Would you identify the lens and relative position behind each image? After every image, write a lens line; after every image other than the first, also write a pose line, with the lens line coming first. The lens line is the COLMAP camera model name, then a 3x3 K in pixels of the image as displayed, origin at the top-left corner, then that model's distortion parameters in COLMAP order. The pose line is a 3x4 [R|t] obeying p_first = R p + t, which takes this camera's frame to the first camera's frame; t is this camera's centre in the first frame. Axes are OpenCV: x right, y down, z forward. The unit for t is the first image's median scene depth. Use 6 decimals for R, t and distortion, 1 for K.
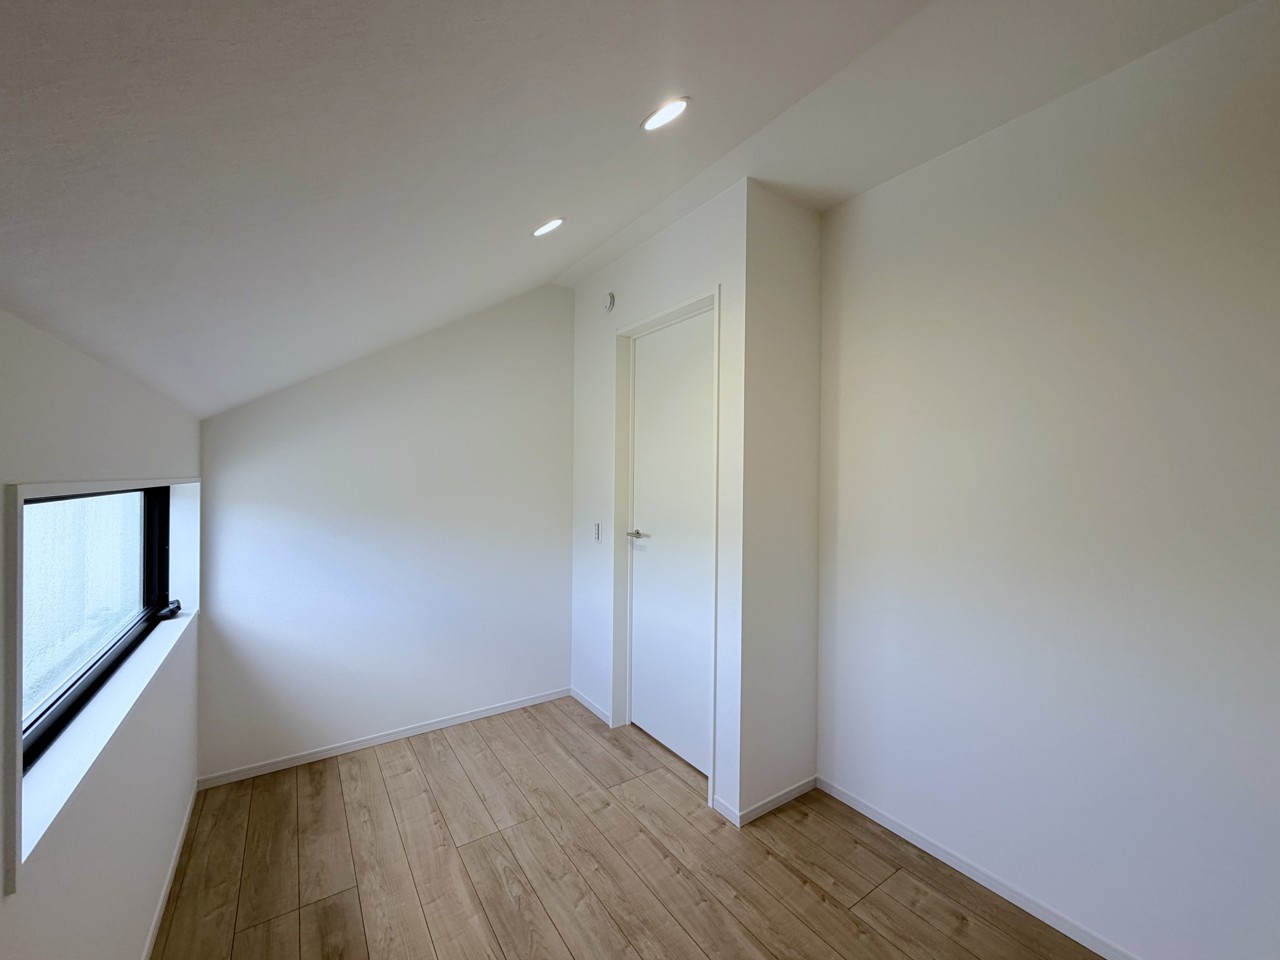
lens RADIAL K [[506.8, 0, 640.0], [0, 506.8, 480.0], [0, 0, 1]] dist [0.002407, 0.000431]
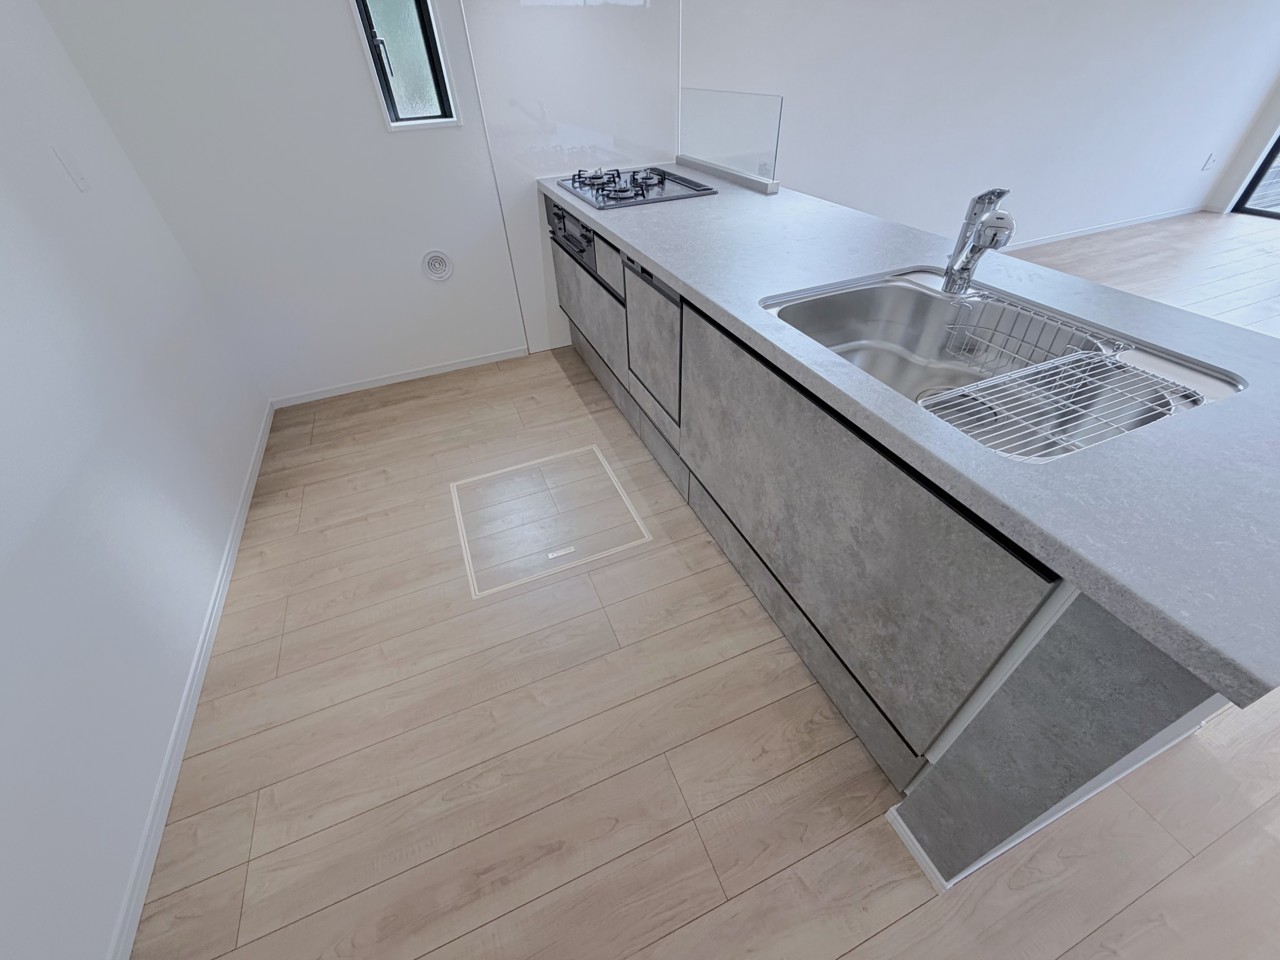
lens RADIAL K [[506.8, 0, 640.0], [0, 506.8, 480.0], [0, 0, 1]] dist [0.002407, 0.000431]
pose [[0.209057, -0.643296, 0.736522, -0.456445], [0.046025, 0.758803, 0.649693, -0.007313], [-0.976820, -0.101924, 0.188240, 0.675647]]
